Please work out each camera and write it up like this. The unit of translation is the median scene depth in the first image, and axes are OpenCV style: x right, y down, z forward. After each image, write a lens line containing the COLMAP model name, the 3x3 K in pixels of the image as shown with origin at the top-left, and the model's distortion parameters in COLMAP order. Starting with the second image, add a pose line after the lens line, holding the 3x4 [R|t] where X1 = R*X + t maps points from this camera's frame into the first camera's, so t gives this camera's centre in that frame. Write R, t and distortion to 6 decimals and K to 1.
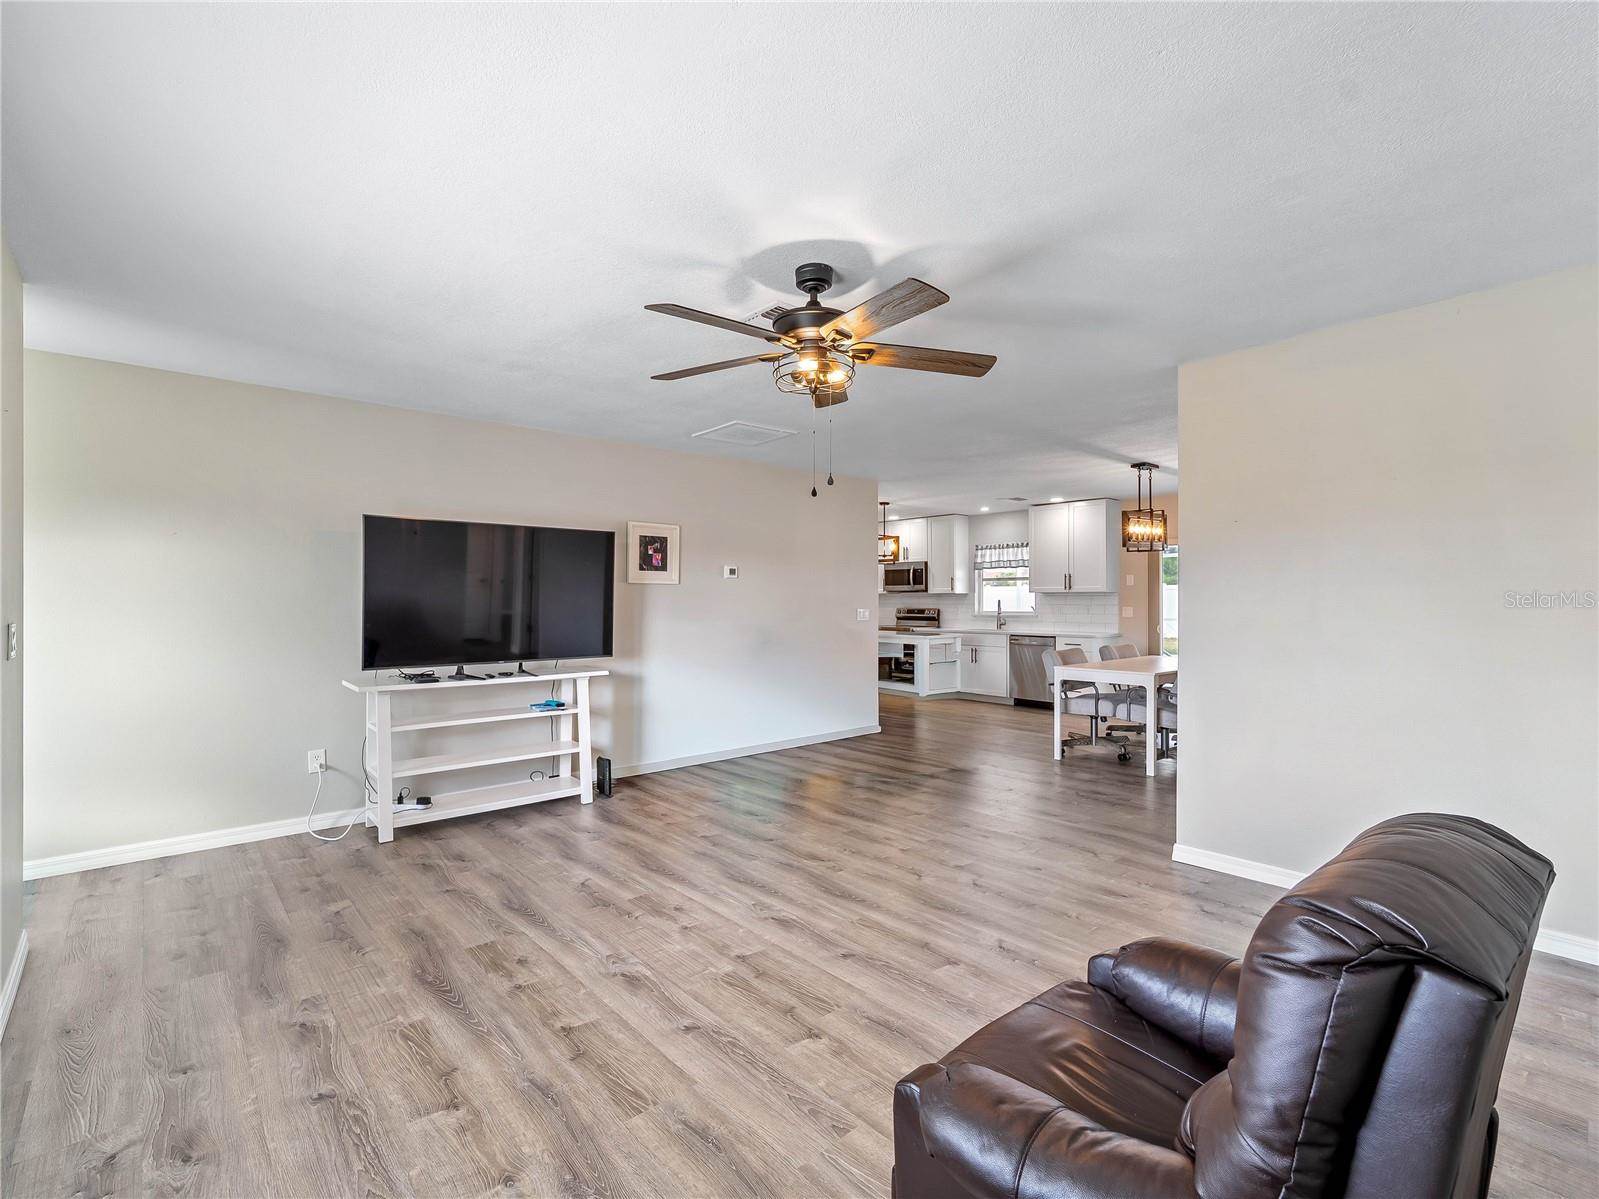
lens RADIAL K [[729.3, 0, 799.5], [0, 729.3, 599.5], [0, 0, 1]] dist [-0.002157, 0.000337]
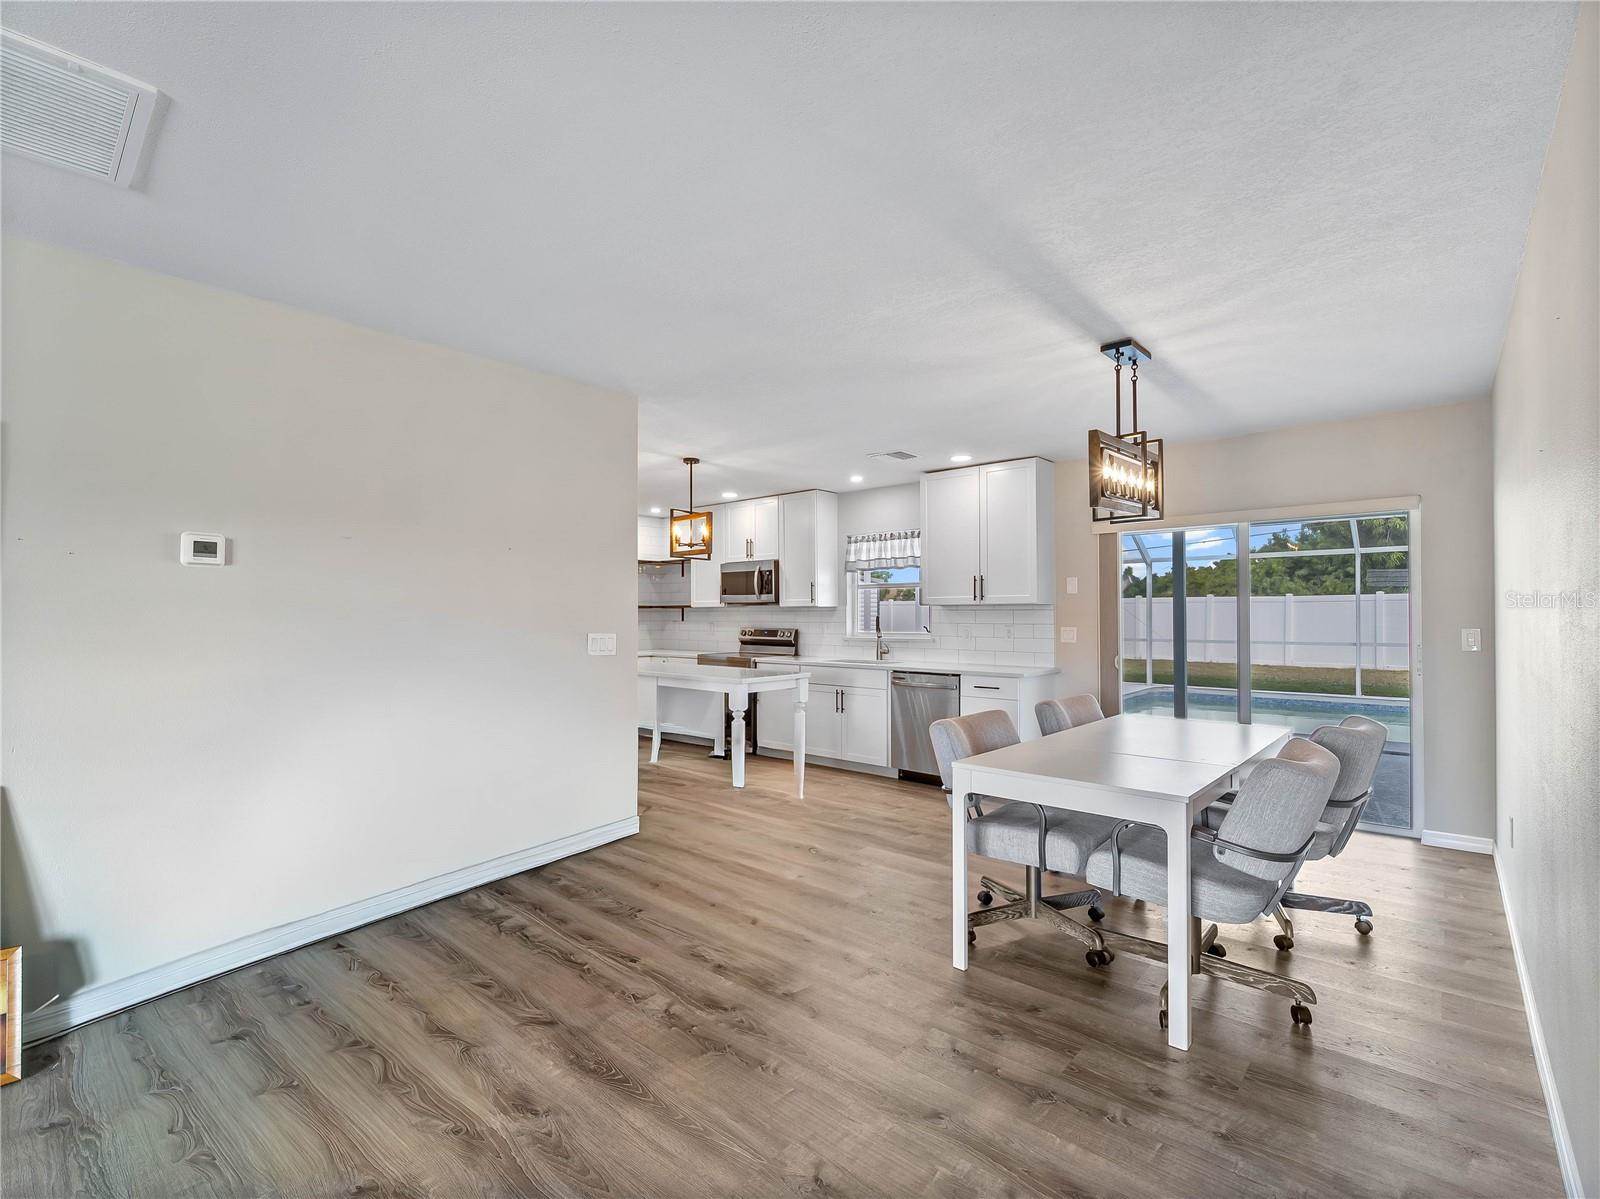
lens RADIAL K [[729.8, 0, 800.0], [0, 729.8, 599.5], [0, 0, 1]] dist [-0.002157, 0.000337]
pose [[0.993415, 0.002784, 0.114540, 0.217171], [-0.000244, 0.999754, -0.022184, 0.000234], [-0.114574, 0.022010, 0.993171, 0.595813]]
